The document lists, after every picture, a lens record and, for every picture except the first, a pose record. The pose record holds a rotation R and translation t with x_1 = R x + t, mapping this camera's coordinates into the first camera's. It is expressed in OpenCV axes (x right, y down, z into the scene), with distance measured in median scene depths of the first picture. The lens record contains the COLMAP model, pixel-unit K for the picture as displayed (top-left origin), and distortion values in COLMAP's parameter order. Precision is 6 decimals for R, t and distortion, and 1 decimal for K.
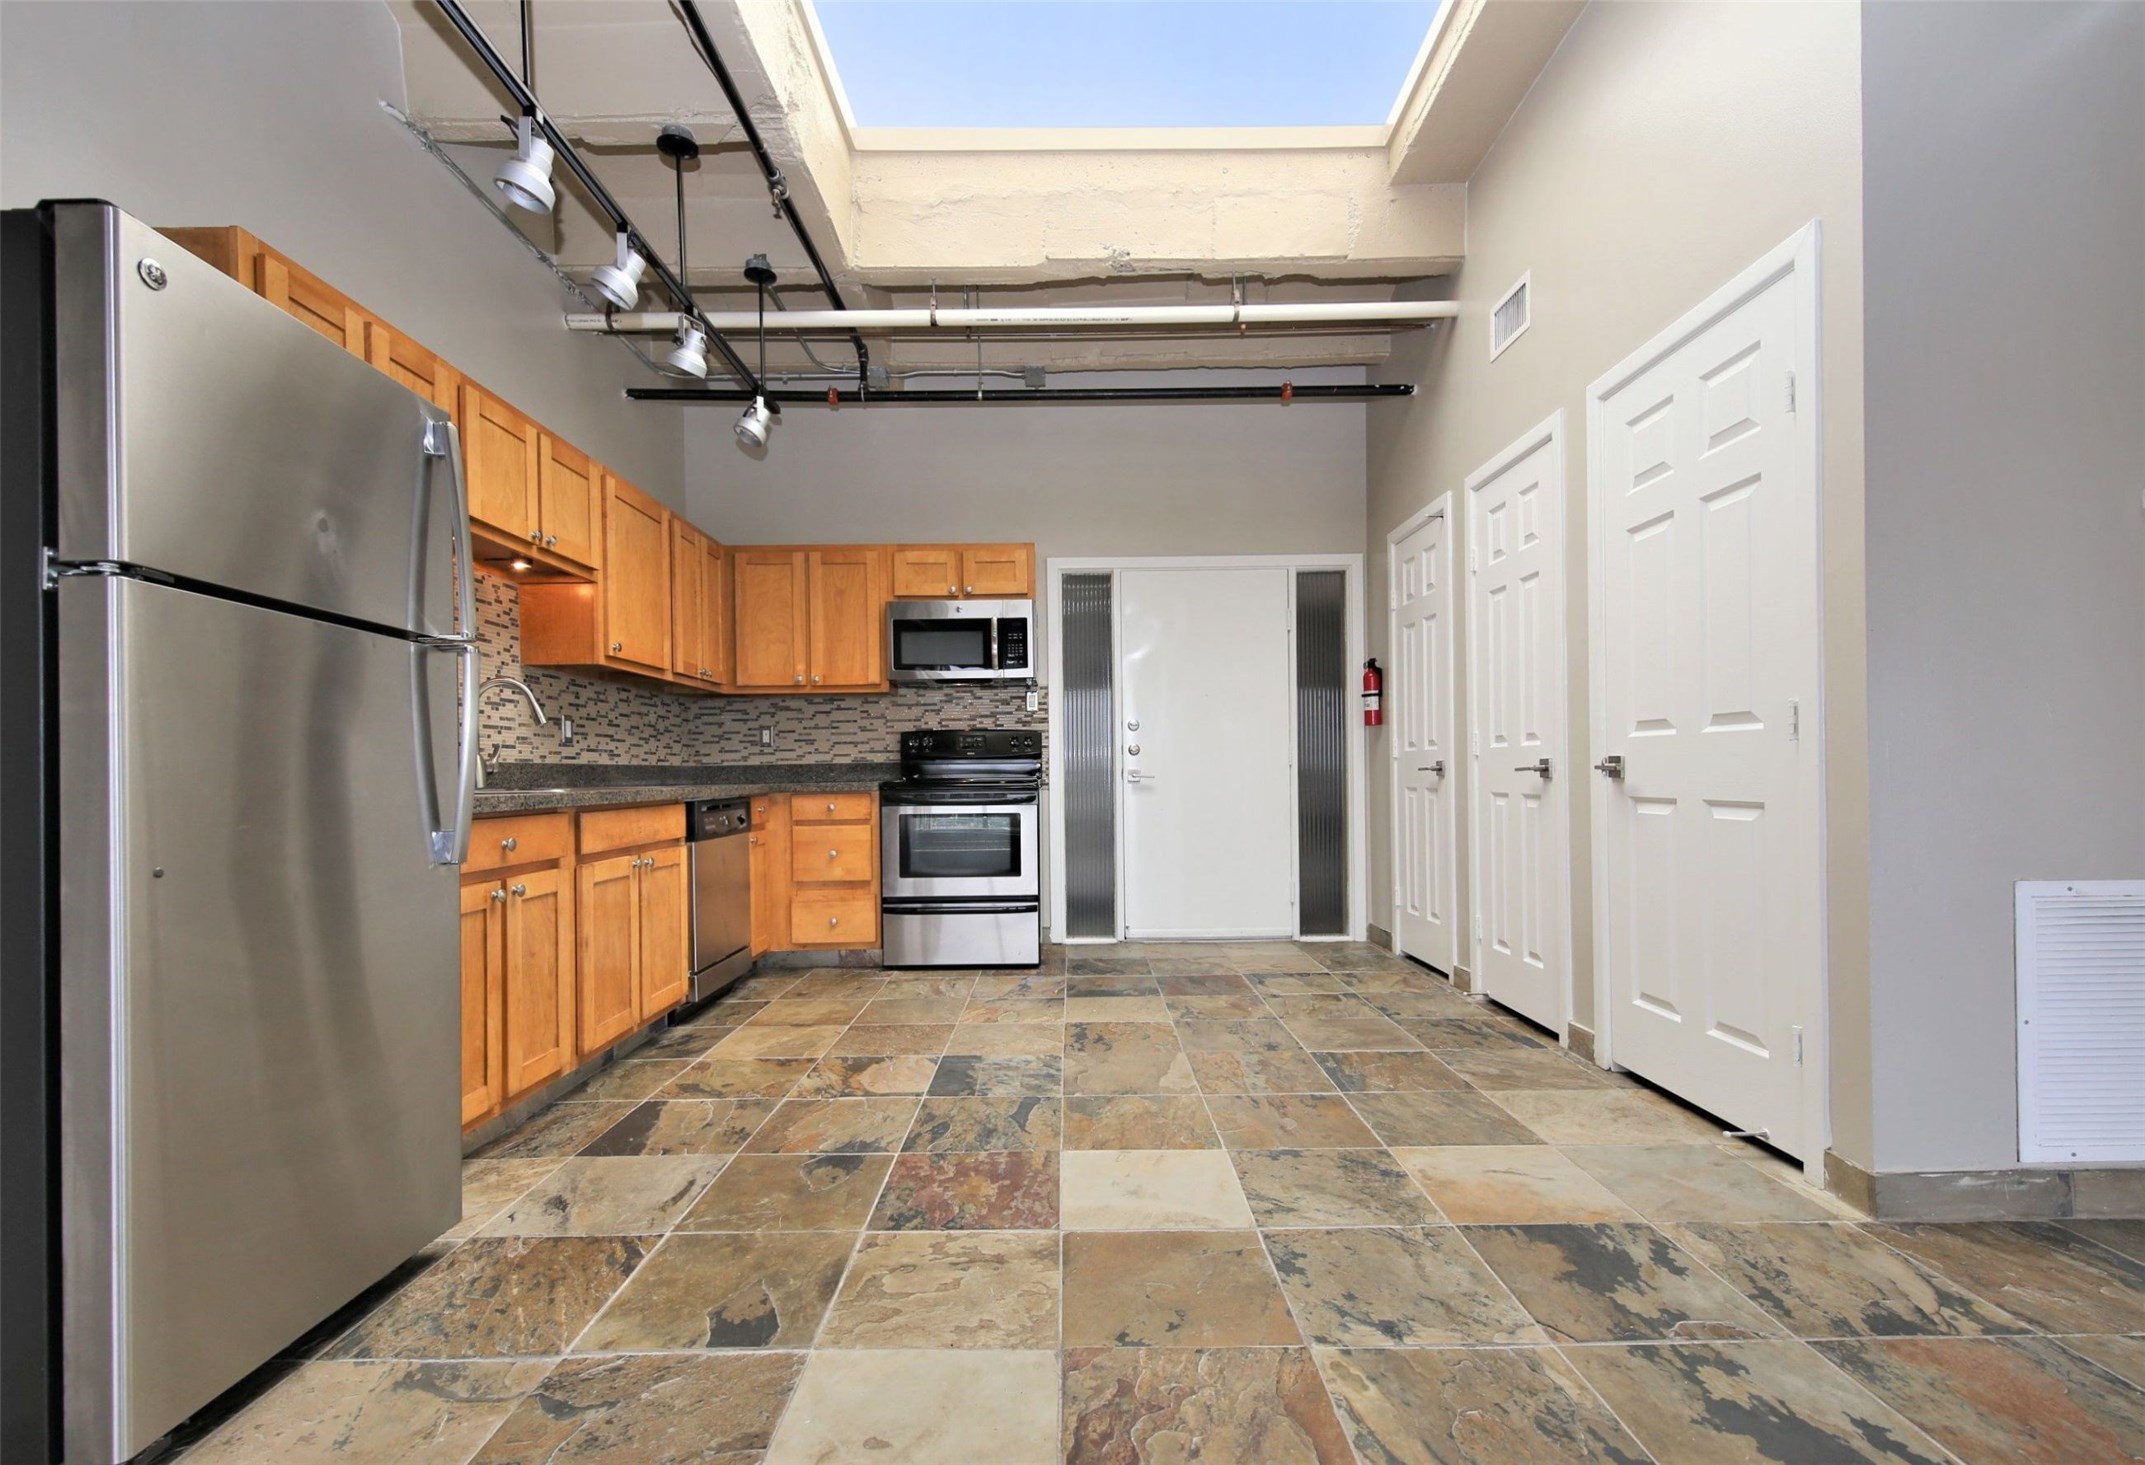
lens RADIAL K [[940.7, 0, 1046.2], [0, 940.7, 726.8], [0, 0, 1]] dist [0.015280, -0.002179]
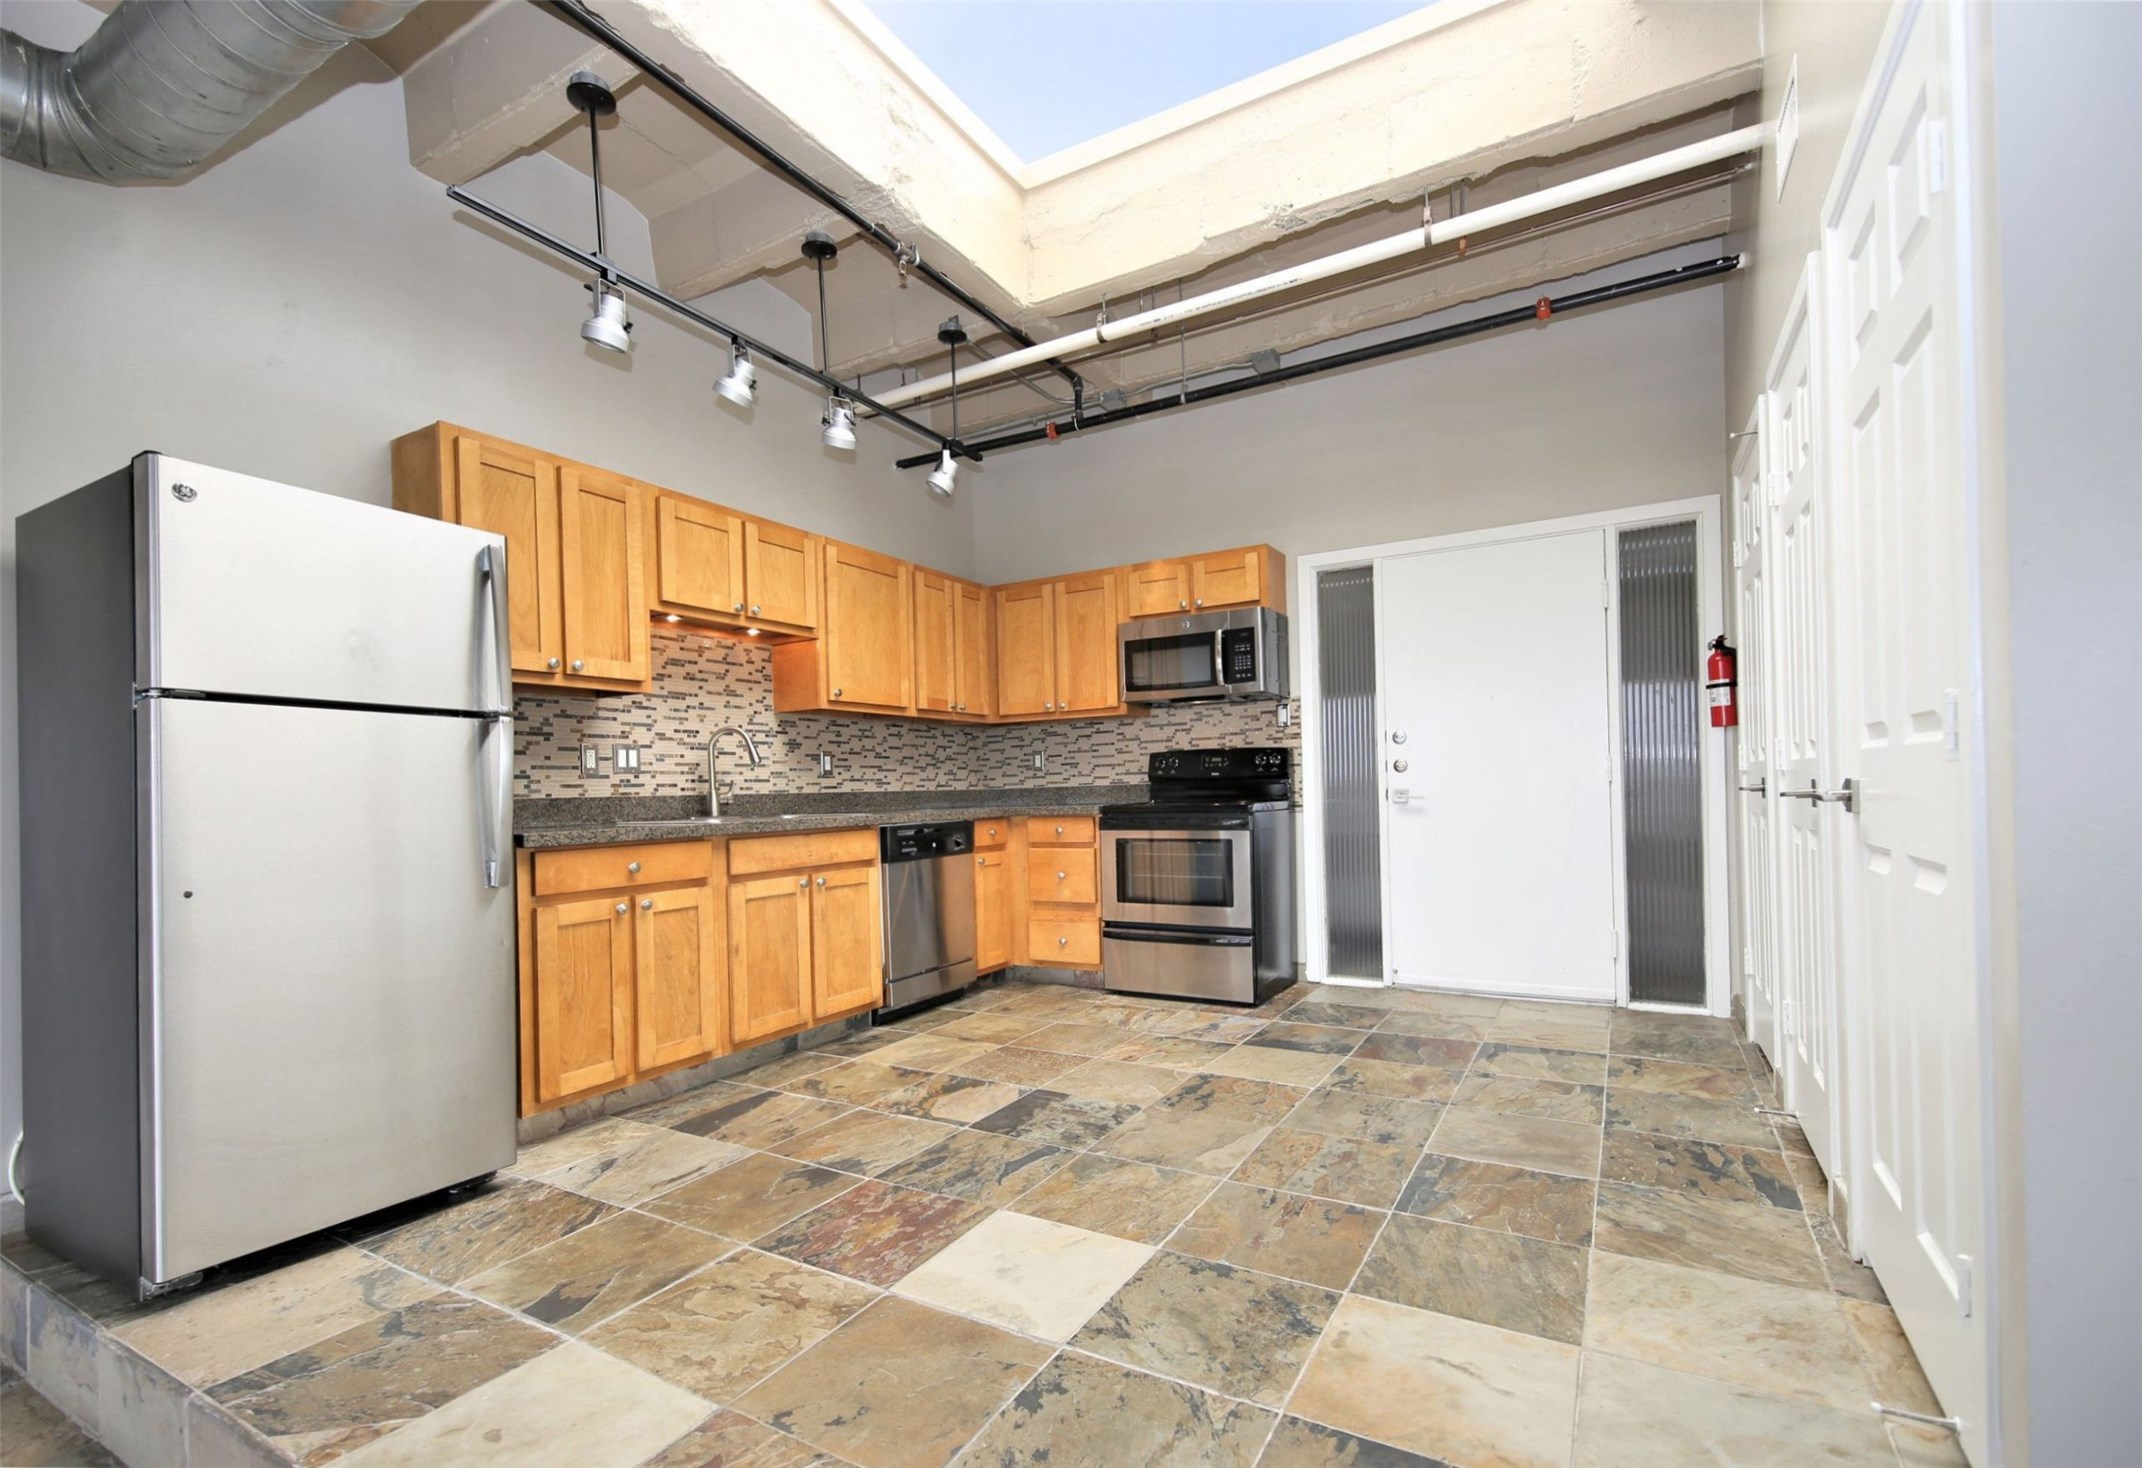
lens RADIAL K [[939.4, 0, 1068.4], [0, 939.4, 743.3], [0, 0, 1]] dist [0.015280, -0.002179]
pose [[0.868527, -0.034189, -0.494462, 0.351651], [0.038901, 0.999243, -0.000761, -0.010224], [0.494113, -0.018574, 0.869199, 0.135844]]
